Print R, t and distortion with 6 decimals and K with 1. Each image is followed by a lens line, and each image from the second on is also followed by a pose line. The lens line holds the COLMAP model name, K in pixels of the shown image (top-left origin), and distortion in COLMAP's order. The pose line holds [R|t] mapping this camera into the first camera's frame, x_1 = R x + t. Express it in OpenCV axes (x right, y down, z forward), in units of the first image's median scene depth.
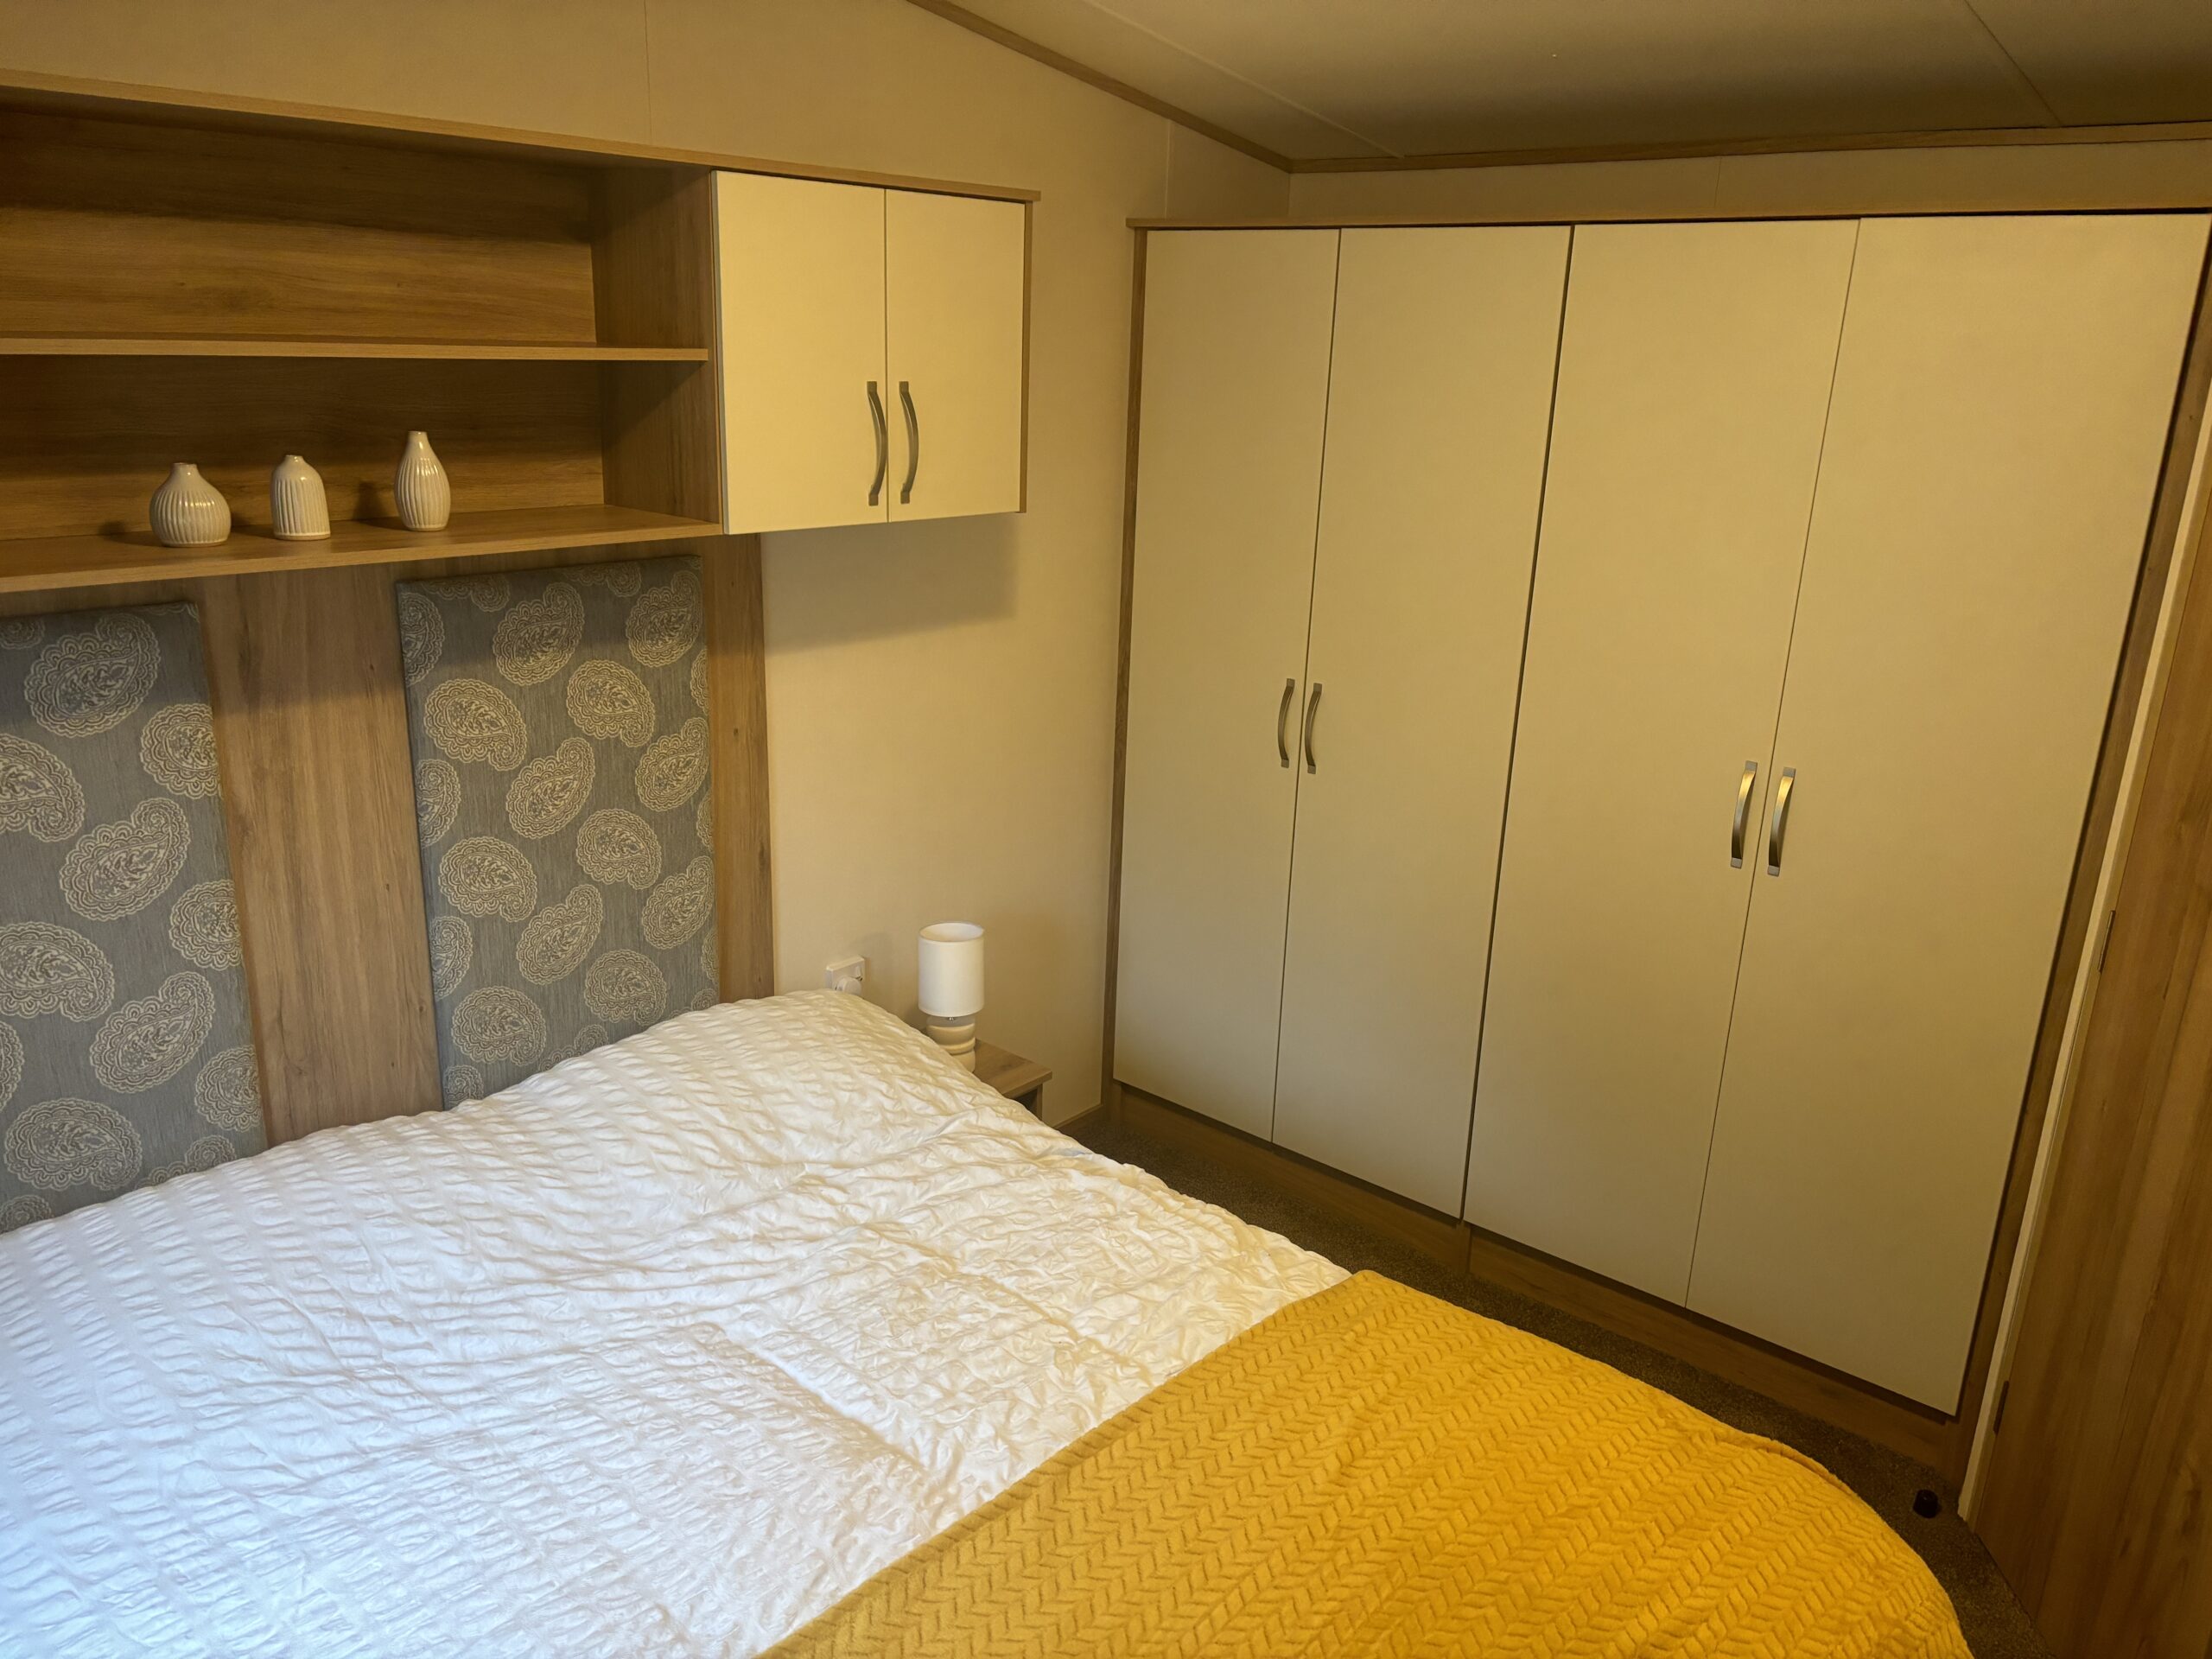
lens RADIAL K [[1669.9, 0, 1108.8], [0, 1669.9, 830.8], [0, 0, 1]] dist [0.005309, 0.058137]
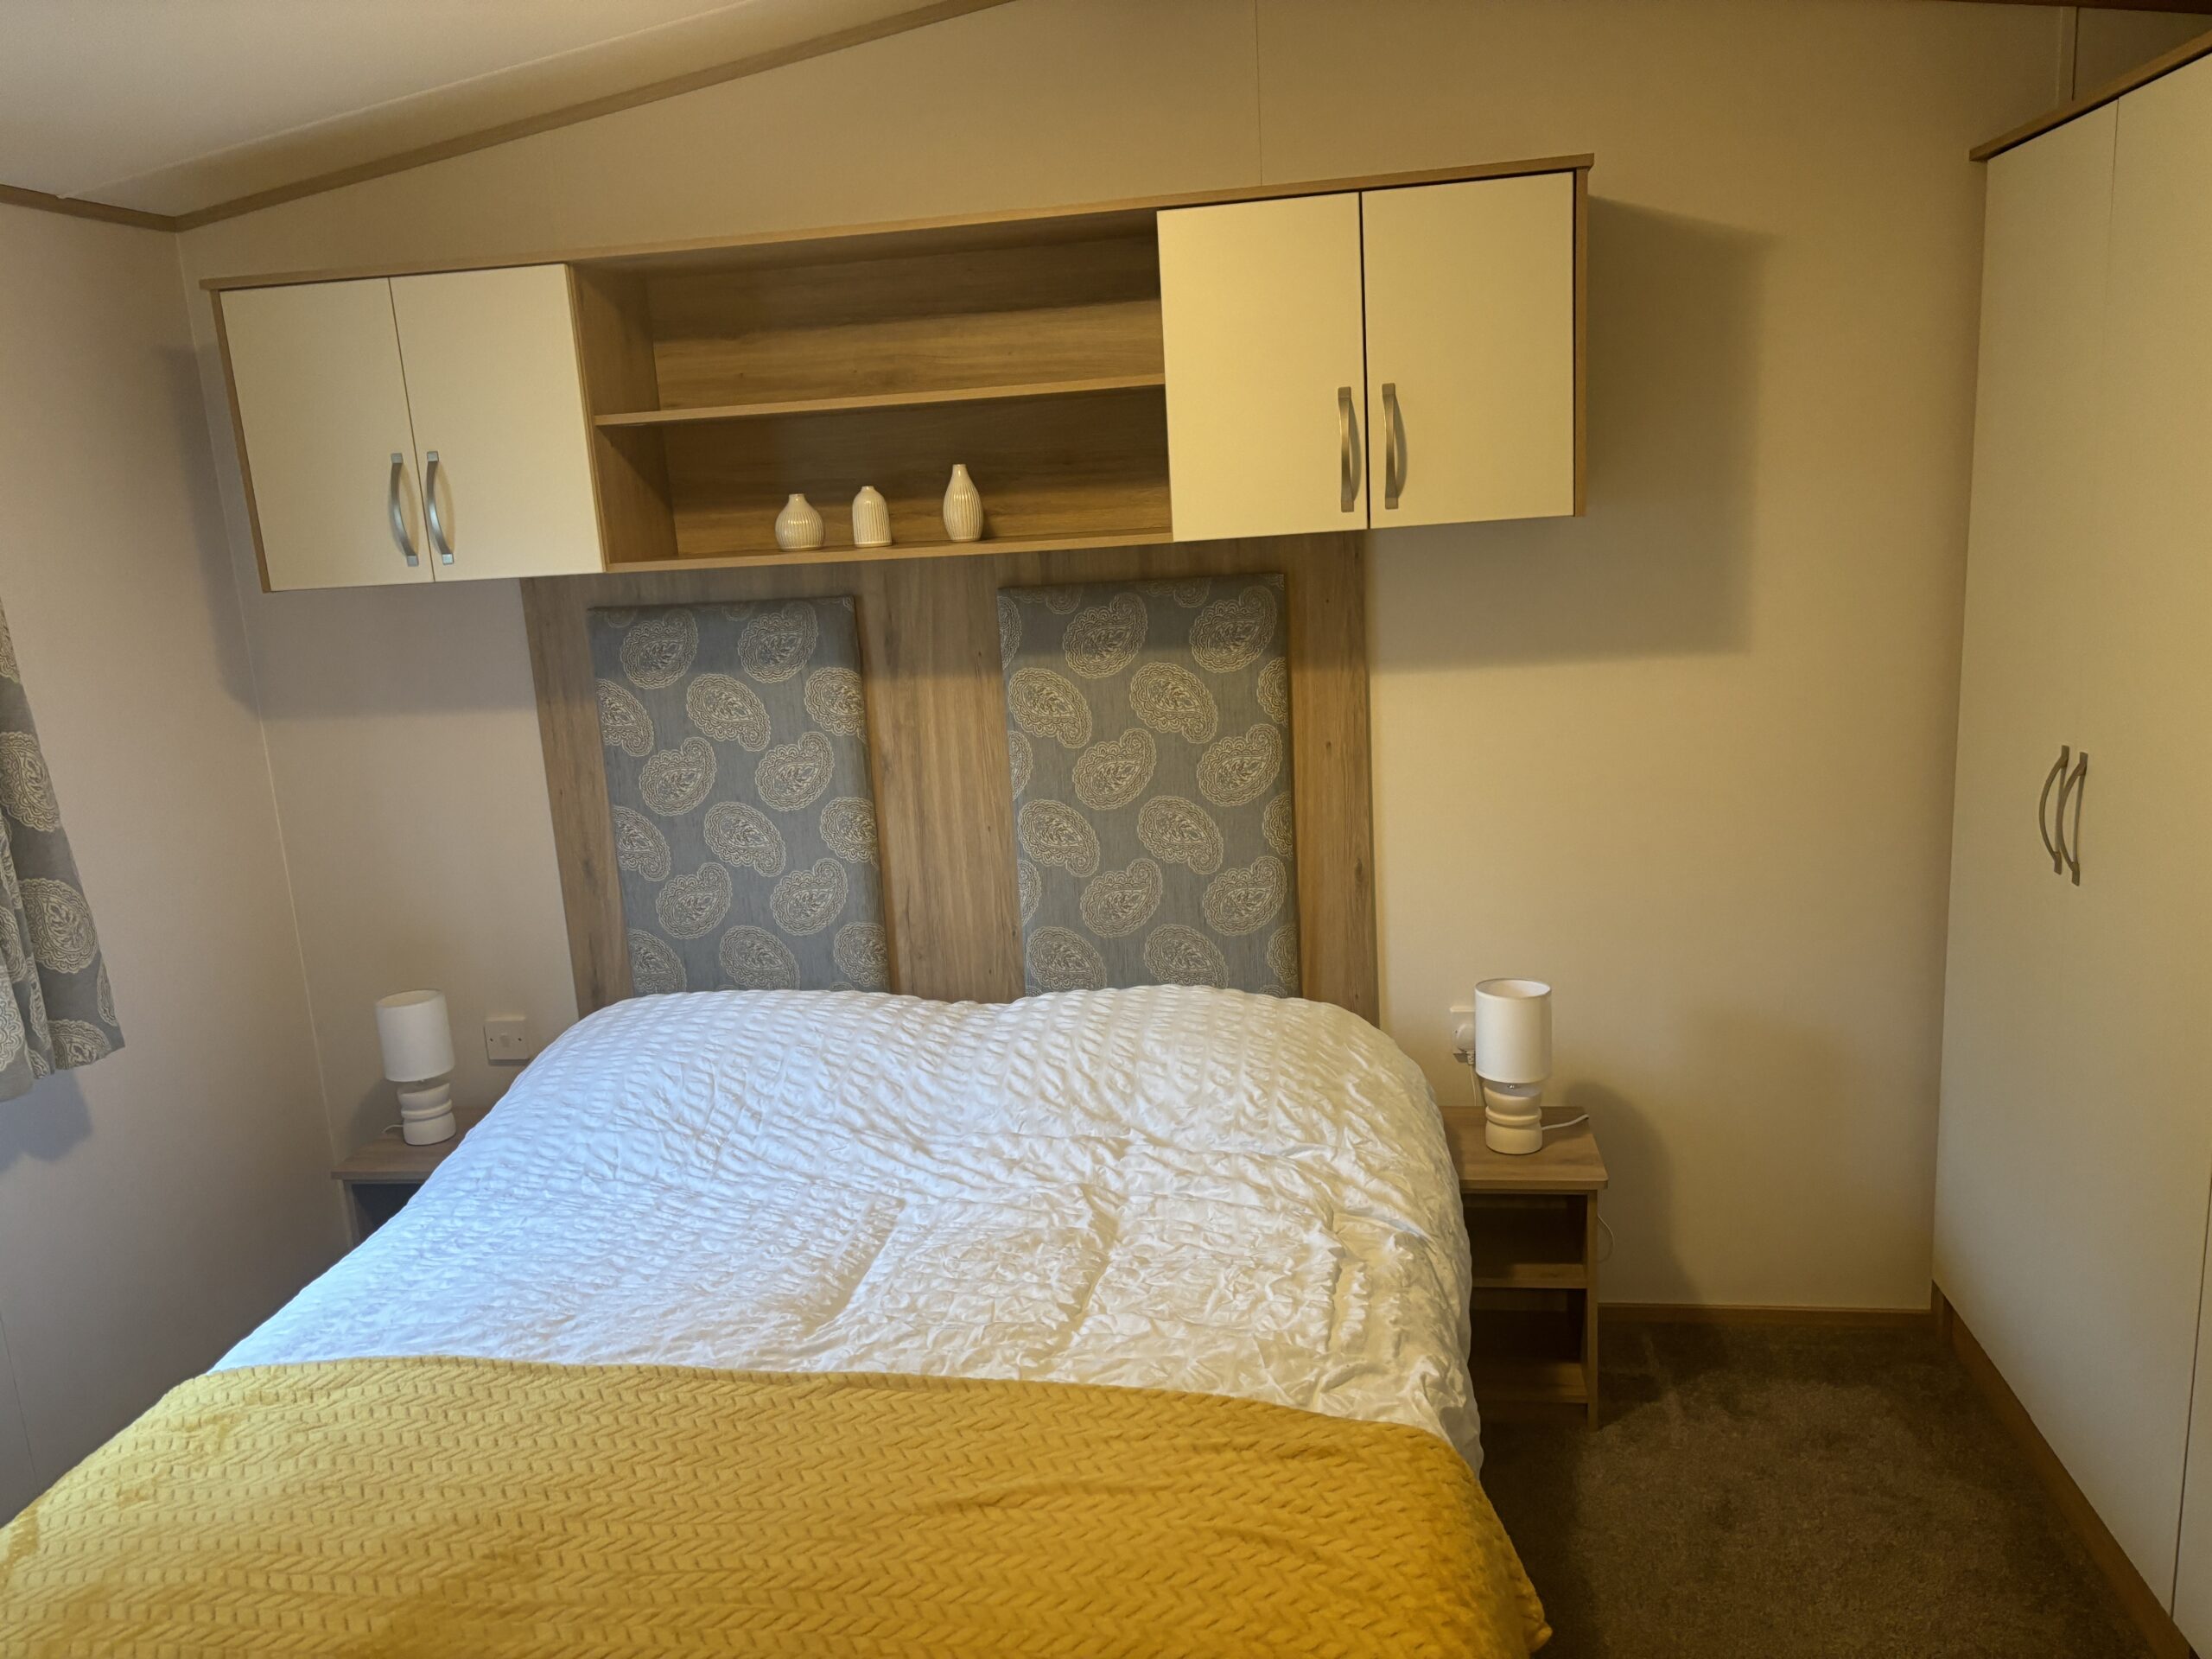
lens RADIAL K [[1651.4, 0, 1086.1], [0, 1651.4, 827.2], [0, 0, 1]] dist [0.183898, -0.258423]
pose [[0.530821, 0.105775, -0.840857, 0.756729], [-0.168089, 0.985610, 0.017872, -0.003117], [0.830647, 0.131852, 0.540962, 0.434030]]
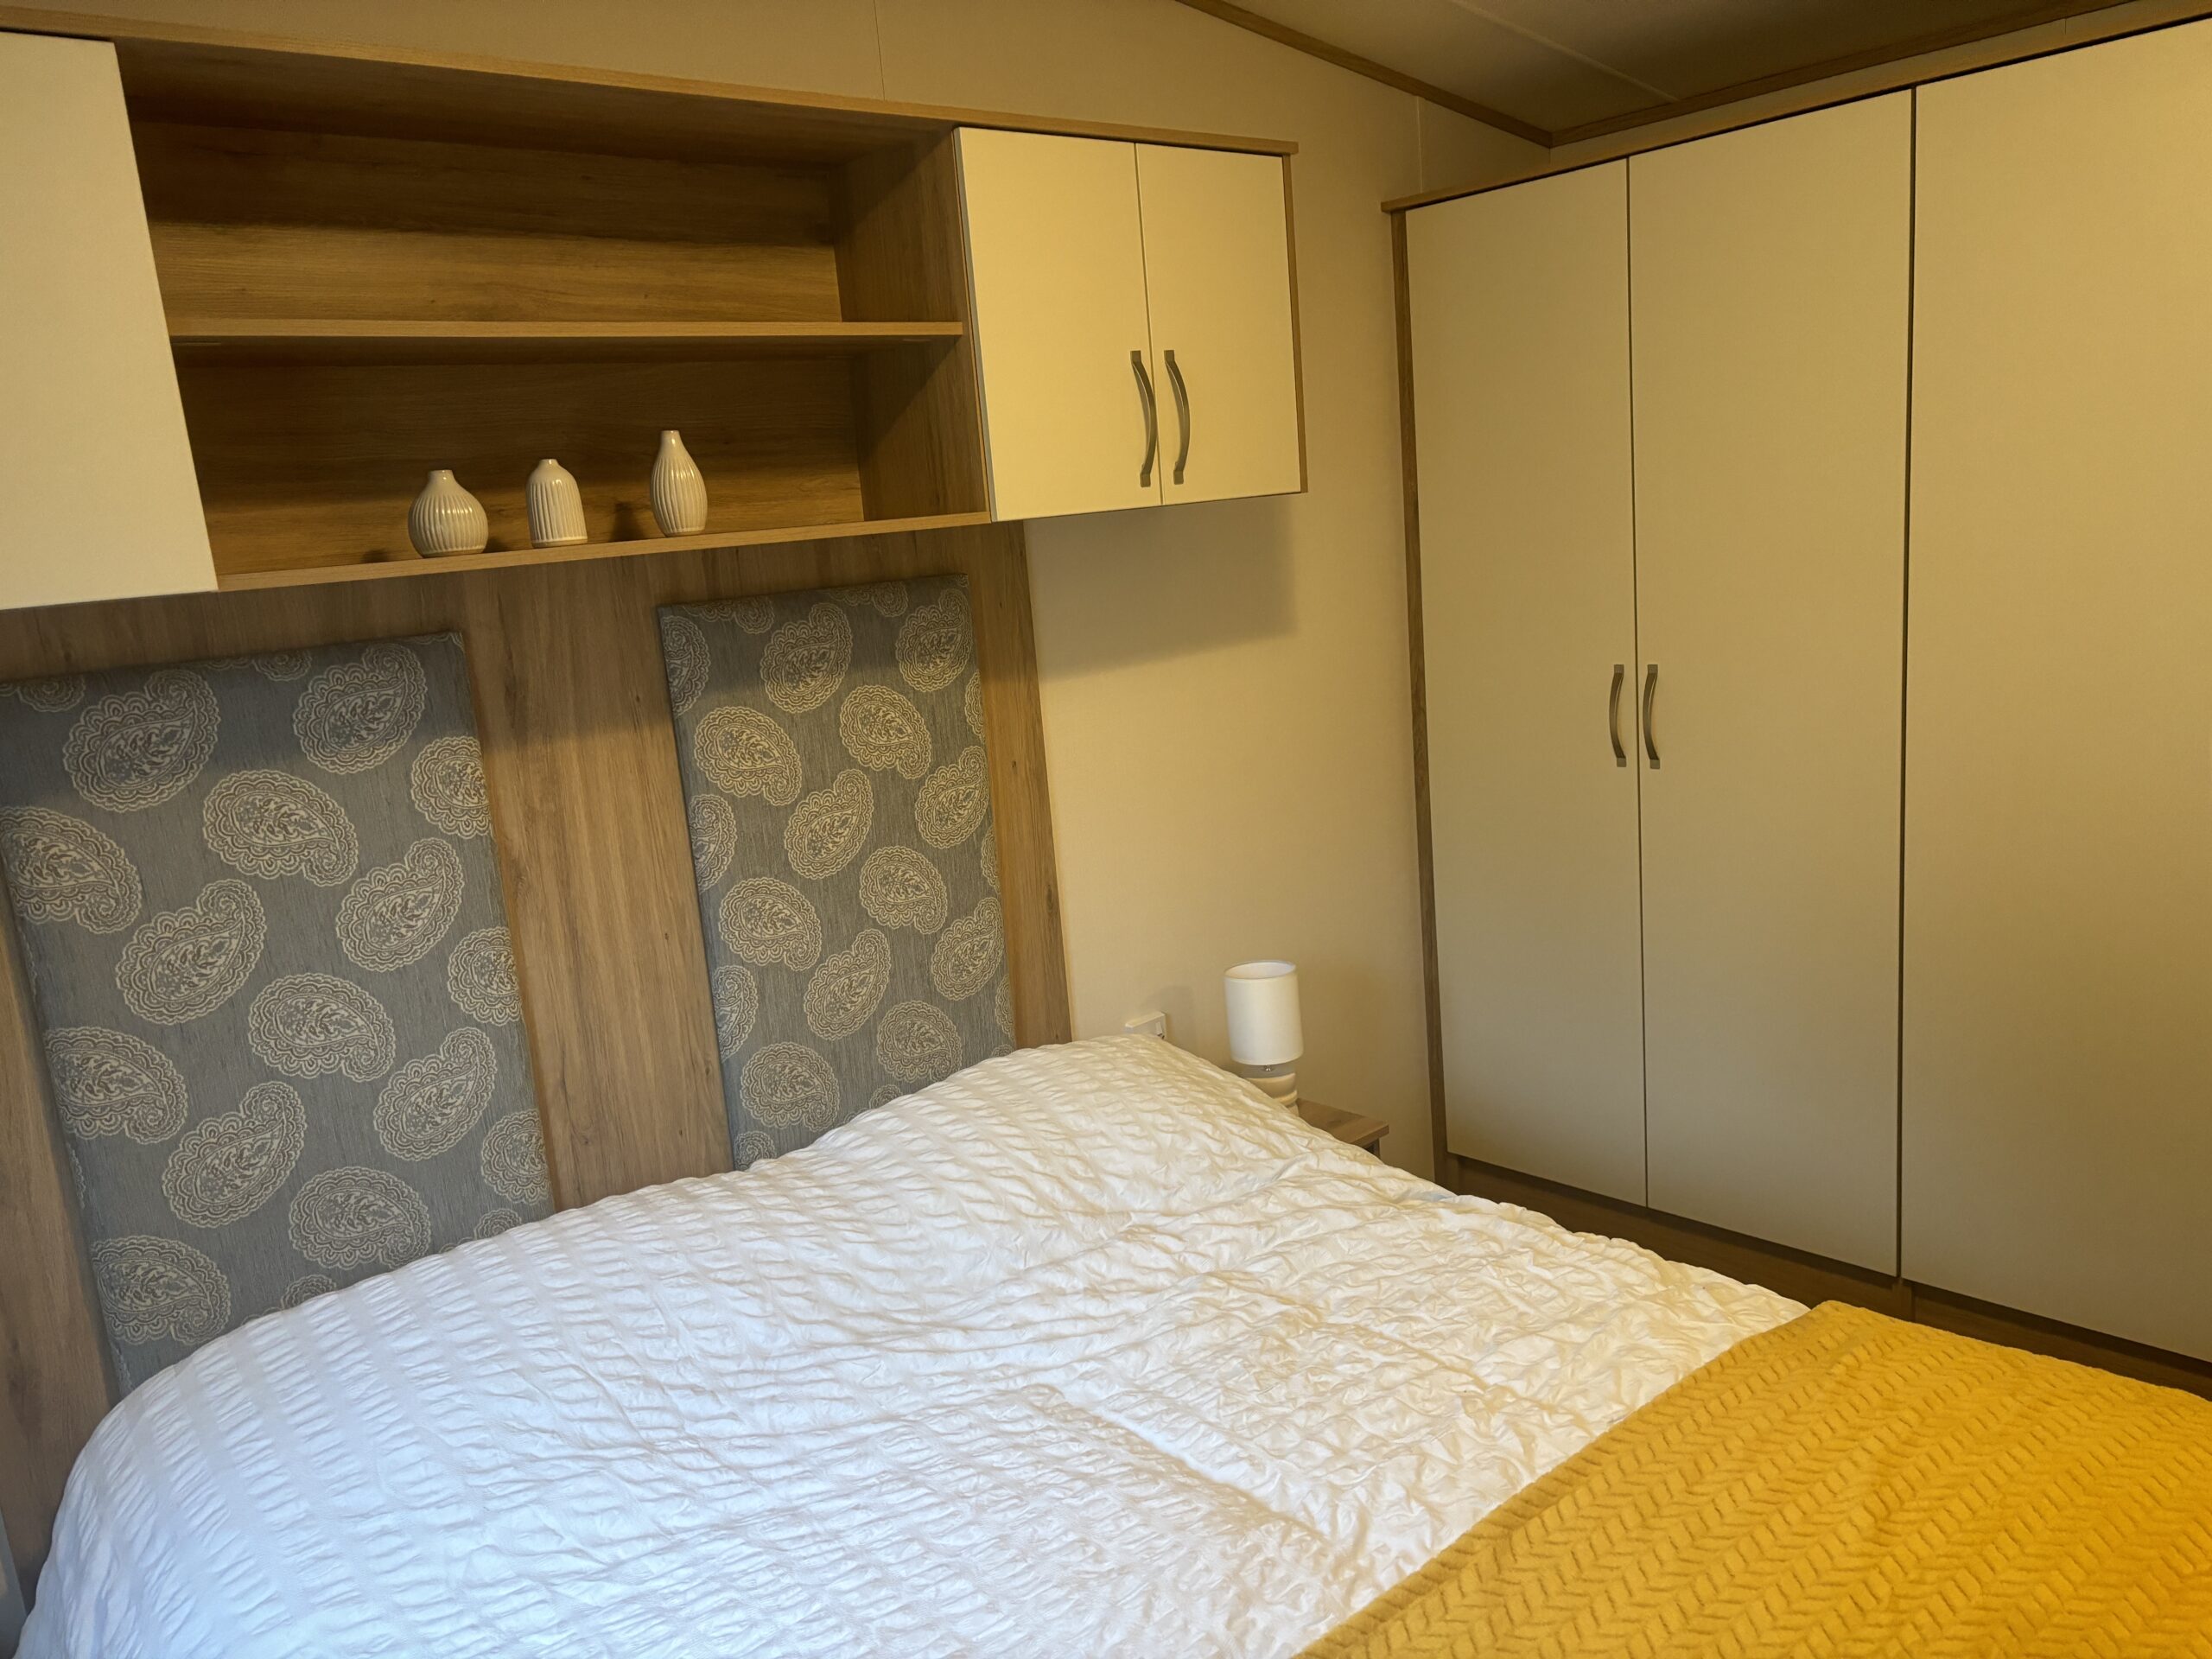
lens RADIAL K [[1665.9, 0, 1106.0], [0, 1665.9, 829.5], [0, 0, 1]] dist [0.071882, -0.061271]
pose [[0.984963, -0.091147, -0.146763, -0.054243], [0.076588, 0.991834, -0.101981, 0.100244], [0.154860, 0.089207, 0.983901, 0.131953]]
